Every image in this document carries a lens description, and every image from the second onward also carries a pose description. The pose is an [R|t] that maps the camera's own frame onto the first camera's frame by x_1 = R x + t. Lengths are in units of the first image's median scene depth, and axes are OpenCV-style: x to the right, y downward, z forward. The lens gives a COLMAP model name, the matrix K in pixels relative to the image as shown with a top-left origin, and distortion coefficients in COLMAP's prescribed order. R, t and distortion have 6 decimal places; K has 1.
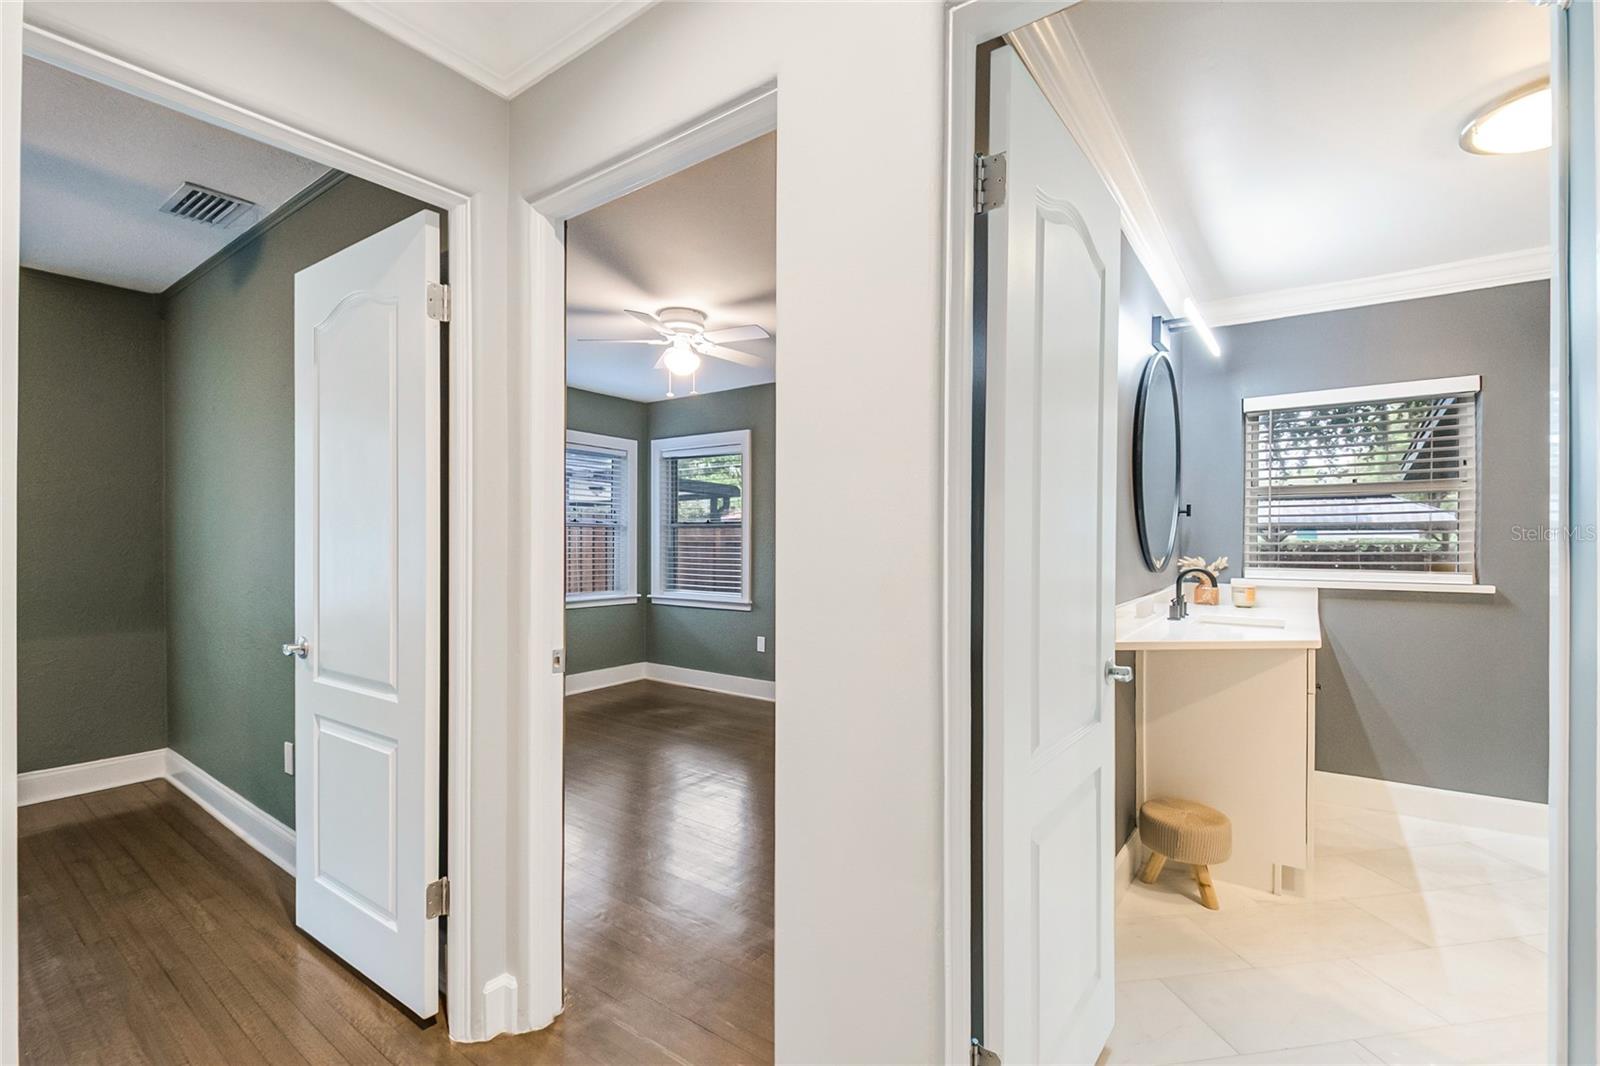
lens RADIAL K [[705.6, 0, 826.2], [0, 705.6, 547.9], [0, 0, 1]] dist [0.014516, -0.014621]
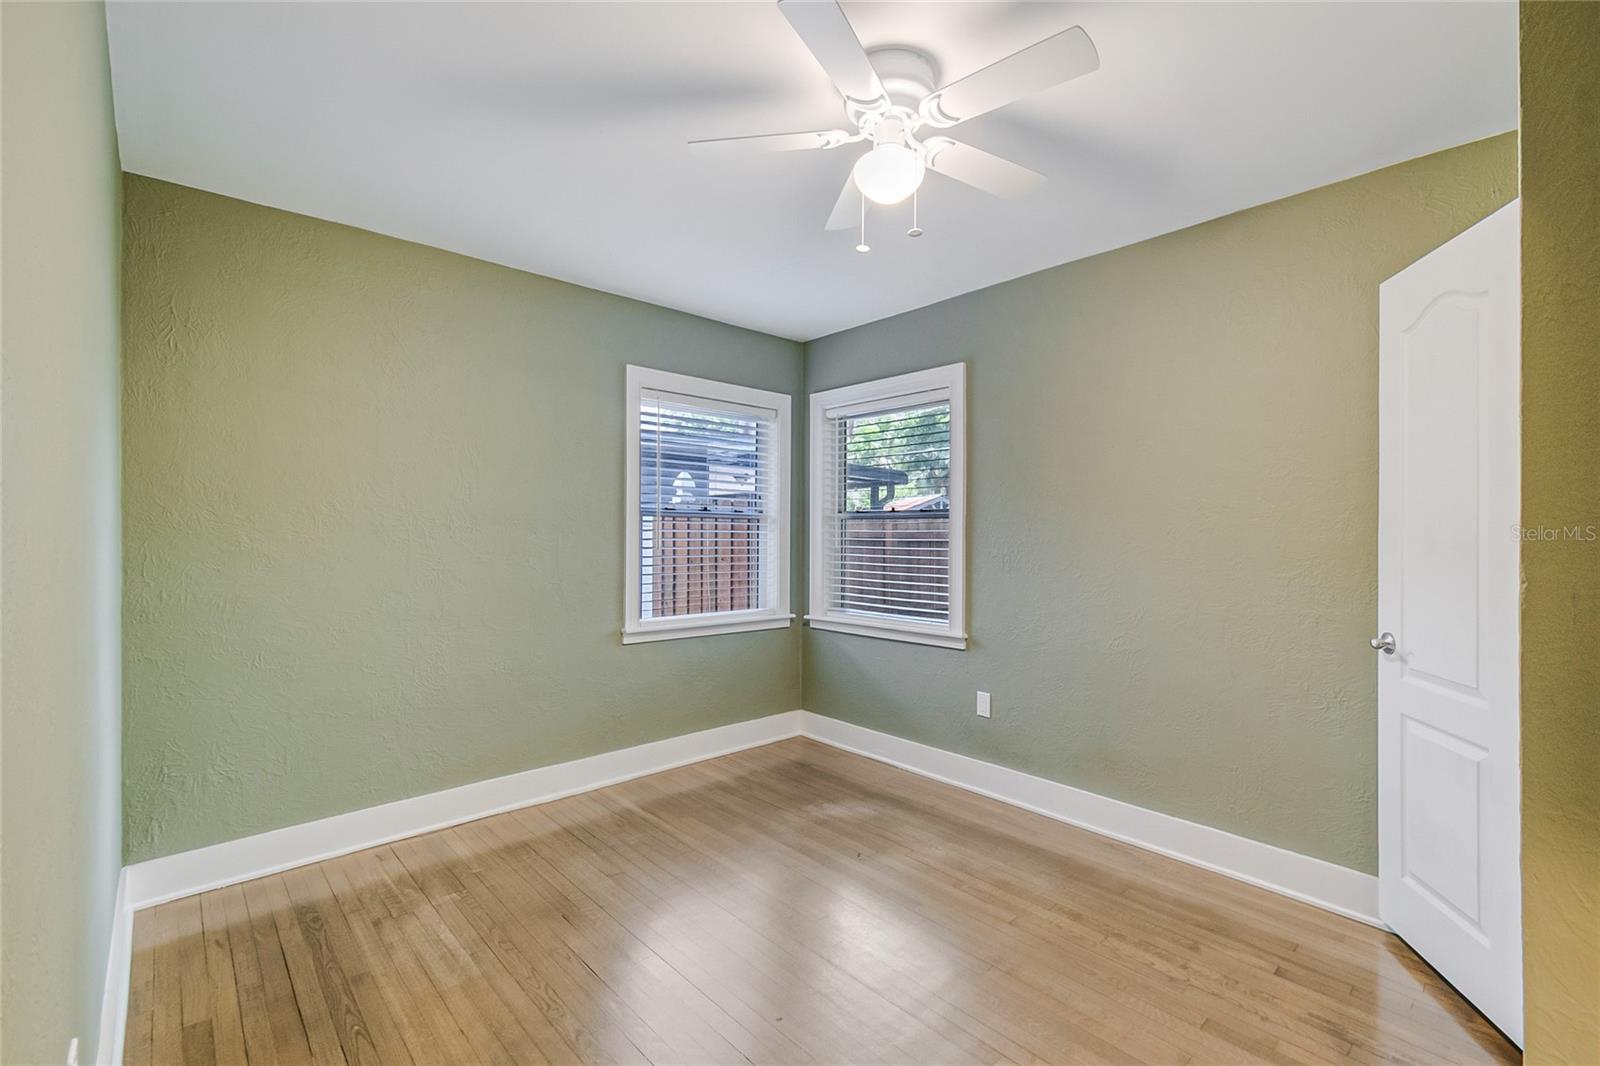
lens RADIAL K [[705.6, 0, 794.3], [0, 705.6, 537.9], [0, 0, 1]] dist [0.014516, -0.014621]
pose [[0.969760, -0.000562, -0.244061, -0.146110], [-0.001728, 0.999956, -0.009169, -0.006268], [0.244055, 0.009313, 0.969717, 0.504653]]
